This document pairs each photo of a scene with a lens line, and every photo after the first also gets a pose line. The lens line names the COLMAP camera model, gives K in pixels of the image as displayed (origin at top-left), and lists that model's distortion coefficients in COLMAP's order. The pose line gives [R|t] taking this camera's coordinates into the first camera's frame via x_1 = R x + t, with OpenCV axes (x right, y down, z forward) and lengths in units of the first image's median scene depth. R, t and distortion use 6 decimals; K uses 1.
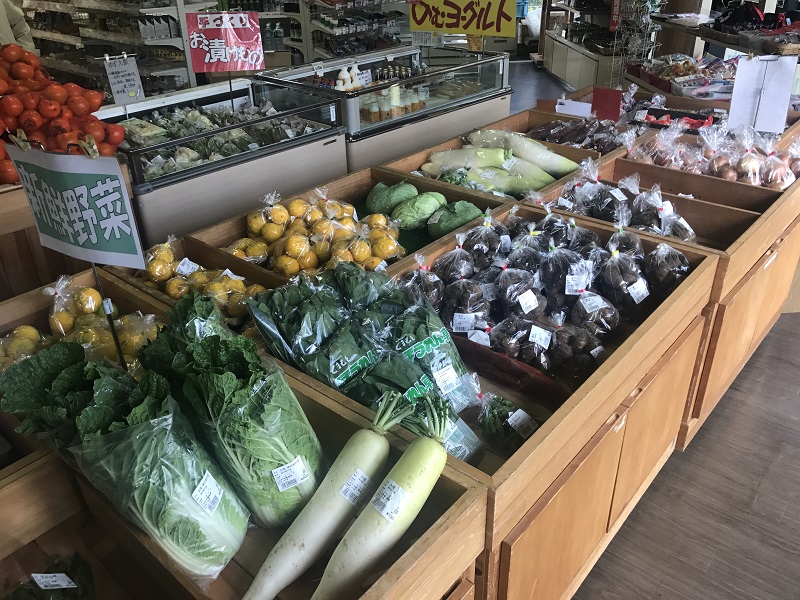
lens RADIAL K [[645.2, 0, 399.1], [0, 645.2, 300.3], [0, 0, 1]] dist [-0.002485, -0.007206]
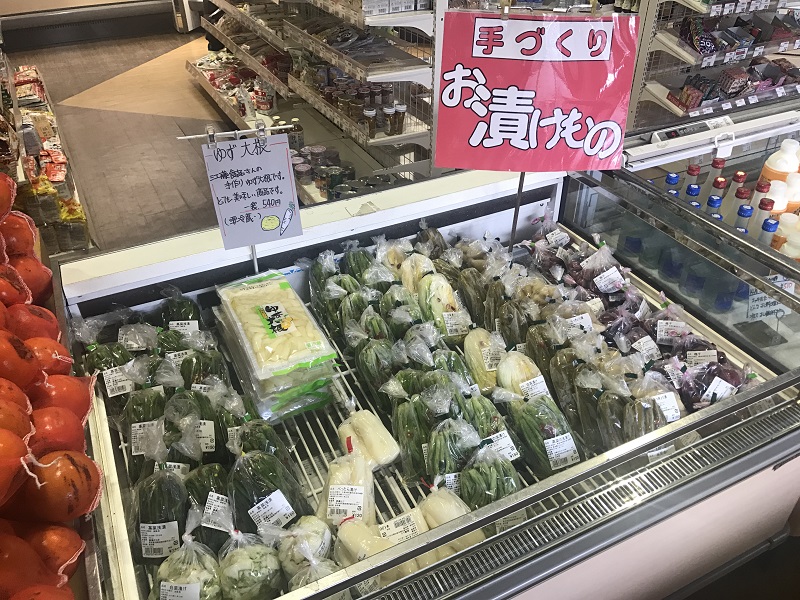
lens RADIAL K [[645.2, 0, 401.4], [0, 645.2, 297.9], [0, 0, 1]] dist [-0.002485, -0.007206]
pose [[0.933075, 0.219017, -0.285312, -0.212676], [-0.187725, 0.973160, 0.133110, -0.326823], [0.306807, -0.070642, 0.949146, 0.627608]]
